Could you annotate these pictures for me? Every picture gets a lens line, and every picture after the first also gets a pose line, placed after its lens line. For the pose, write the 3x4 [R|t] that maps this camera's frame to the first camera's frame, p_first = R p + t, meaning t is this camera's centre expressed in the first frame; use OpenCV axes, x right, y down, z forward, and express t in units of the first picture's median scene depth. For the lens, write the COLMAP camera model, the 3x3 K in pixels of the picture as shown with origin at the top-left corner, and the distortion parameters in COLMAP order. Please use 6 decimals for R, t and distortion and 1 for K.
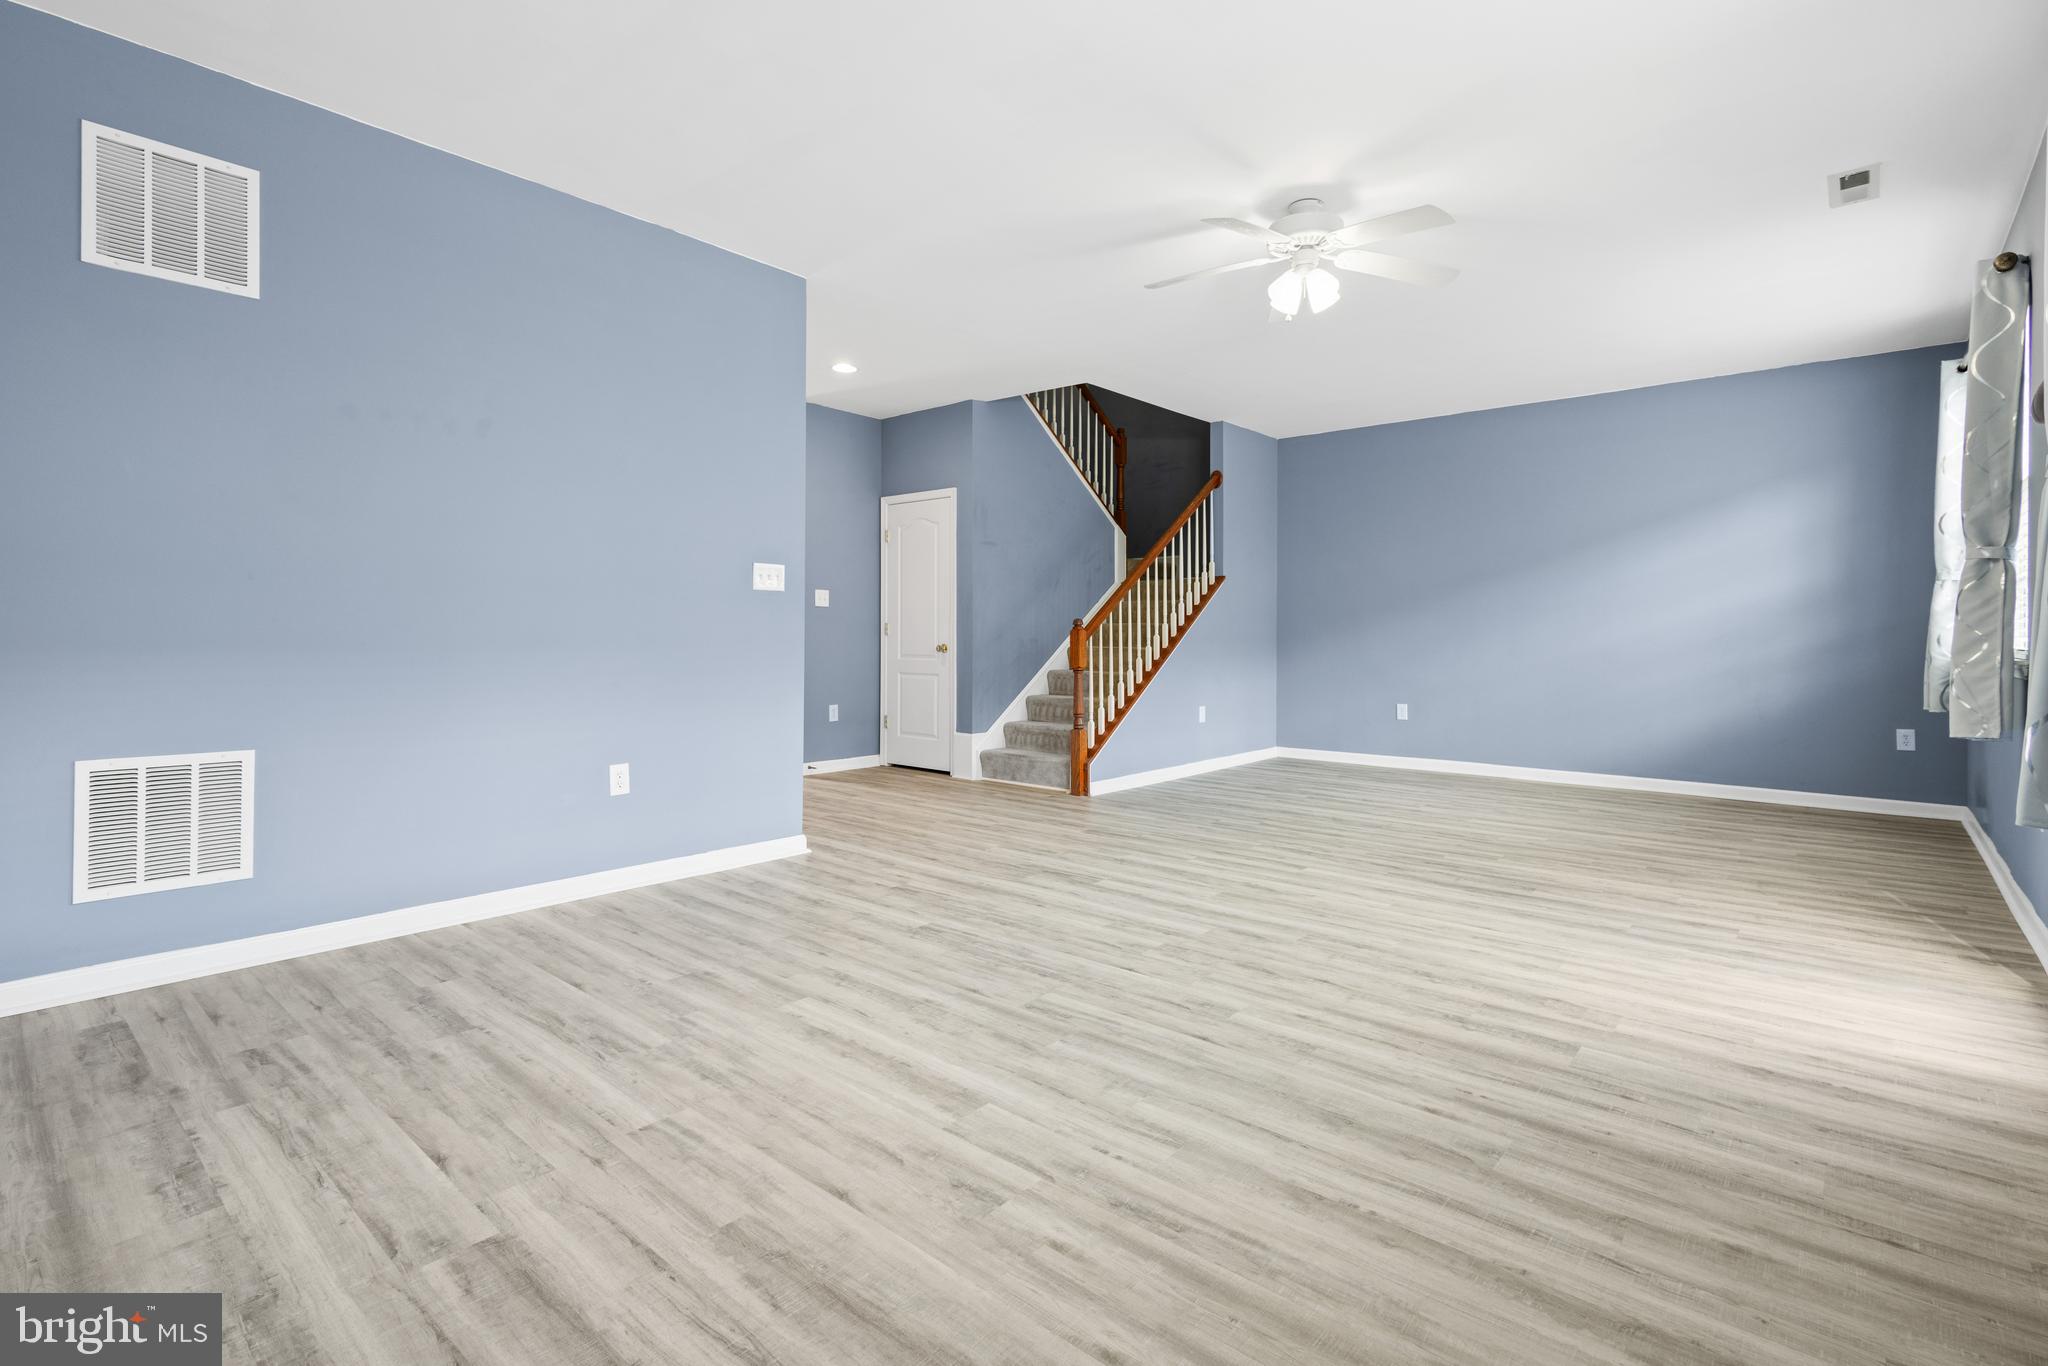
lens RADIAL K [[959.6, 0, 1028.5], [0, 959.6, 639.8], [0, 0, 1]] dist [0.002783, 0.000204]
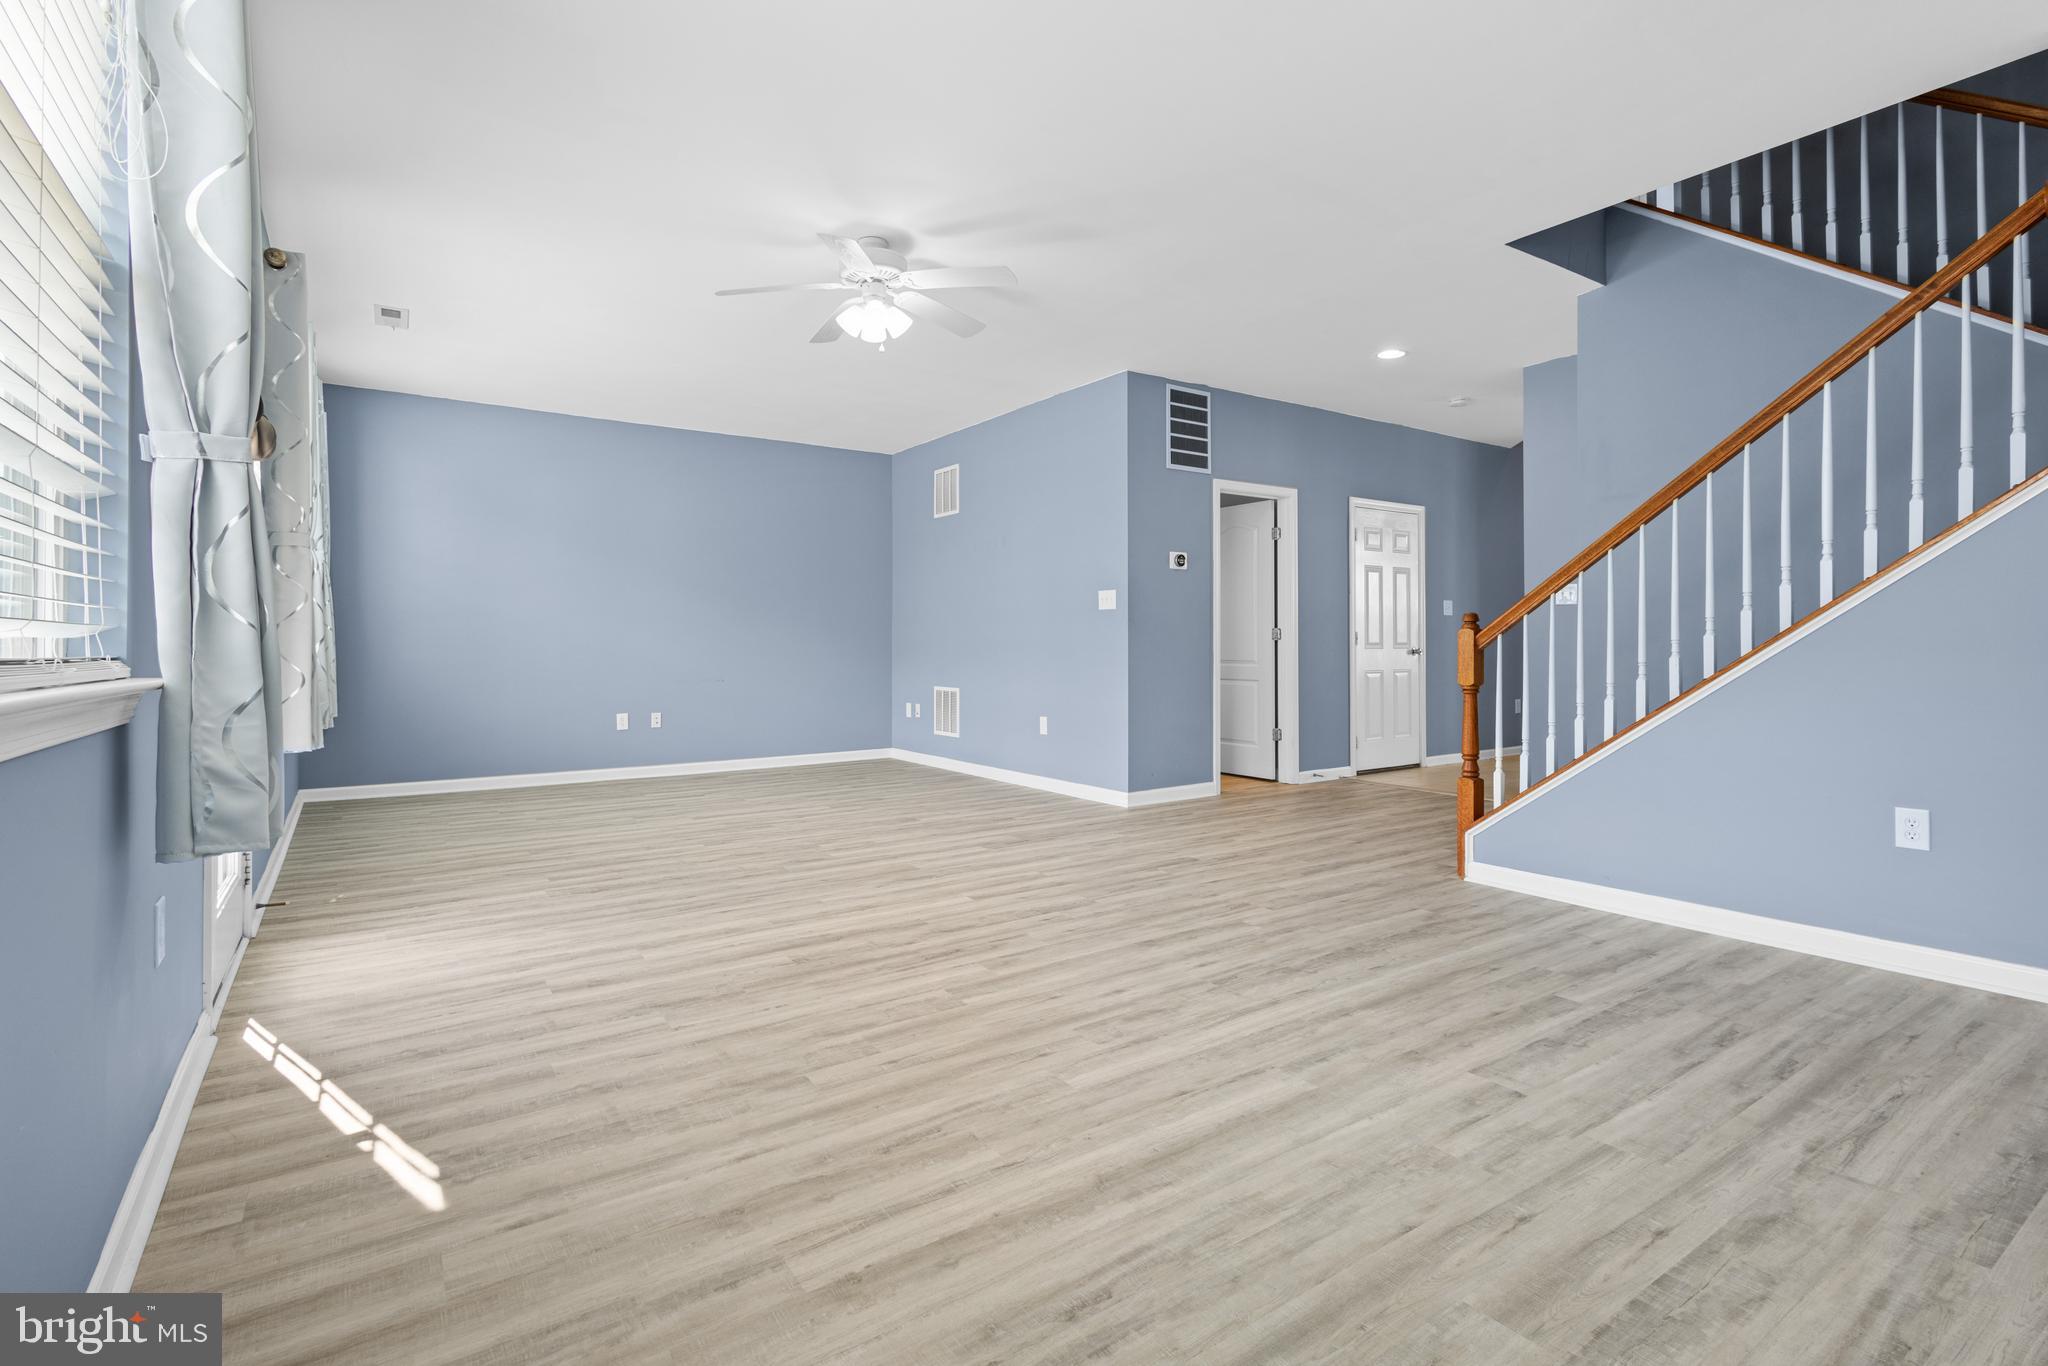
lens RADIAL K [[959.6, 0, 1028.5], [0, 959.6, 639.8], [0, 0, 1]] dist [0.002783, 0.000204]
pose [[-0.256396, -0.002572, -0.966568, 1.117668], [0.006192, 0.999972, -0.004303, -0.001992], [0.966552, -0.007088, -0.256372, 1.258040]]
